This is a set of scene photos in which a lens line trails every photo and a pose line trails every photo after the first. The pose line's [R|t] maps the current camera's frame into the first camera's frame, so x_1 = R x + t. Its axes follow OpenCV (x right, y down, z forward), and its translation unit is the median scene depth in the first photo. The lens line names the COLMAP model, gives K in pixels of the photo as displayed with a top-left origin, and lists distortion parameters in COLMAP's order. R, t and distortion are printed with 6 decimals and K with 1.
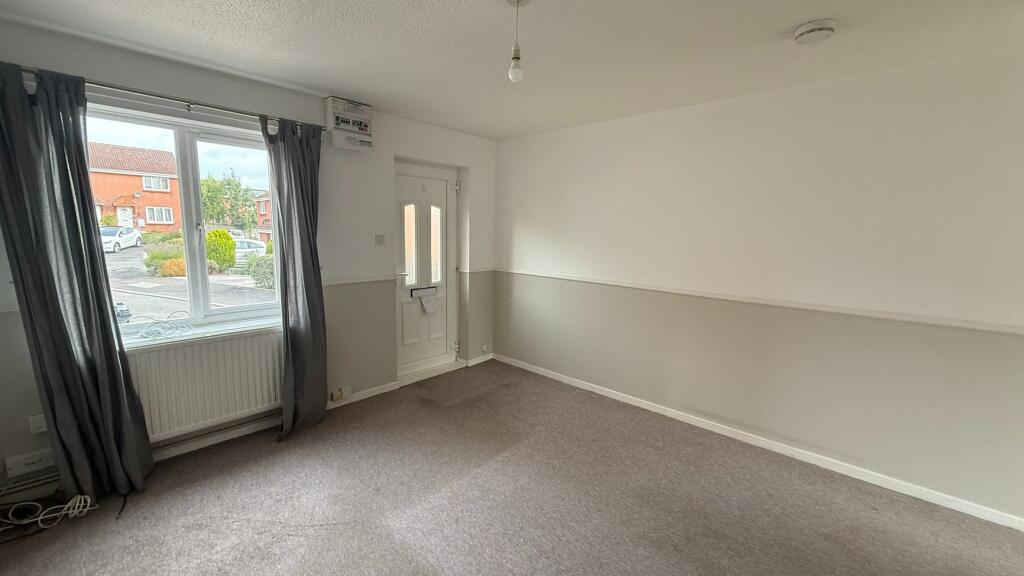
lens RADIAL K [[414.9, 0, 505.6], [0, 414.9, 287.4], [0, 0, 1]] dist [0.001350, 0.000044]
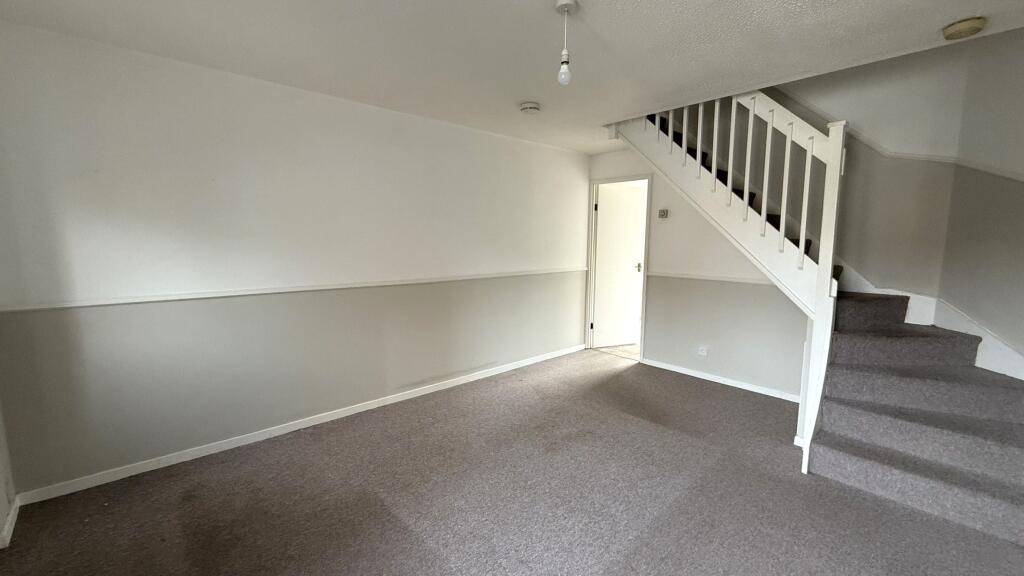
lens RADIAL K [[414.9, 0, 511.8], [0, 414.9, 286.4], [0, 0, 1]] dist [0.001350, 0.000044]
pose [[0.078429, -0.143298, 0.986567, -0.565236], [0.134799, 0.982051, 0.131926, -0.074504], [-0.987764, 0.122641, 0.096337, 0.554997]]
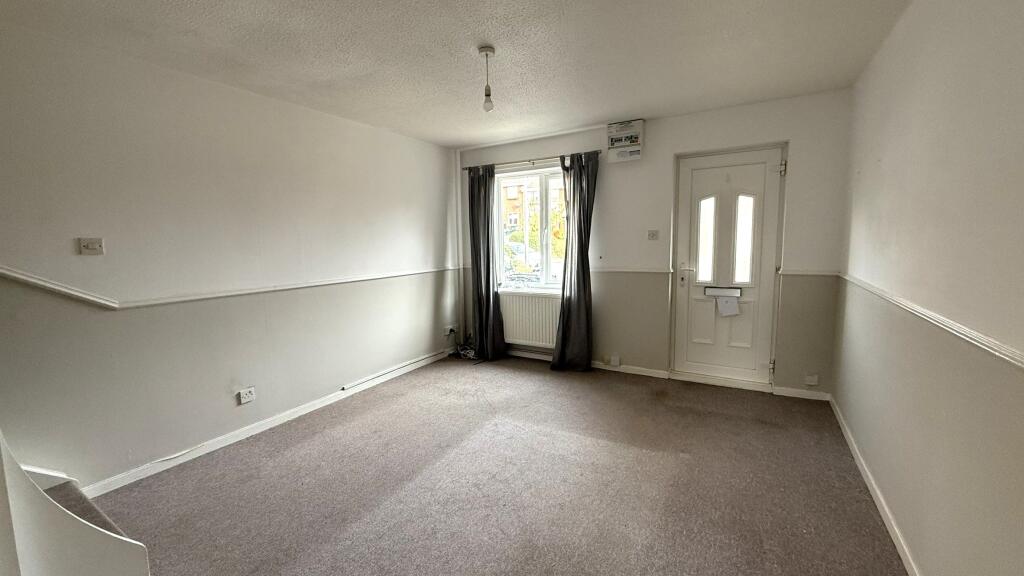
lens RADIAL K [[414.9, 0, 504.0], [0, 414.9, 284.0], [0, 0, 1]] dist [0.001350, 0.000044]
pose [[0.188441, 0.082070, -0.978649, 0.731456], [-0.112427, 0.991754, 0.061521, -0.008840], [0.975628, 0.098434, 0.196114, 0.421842]]
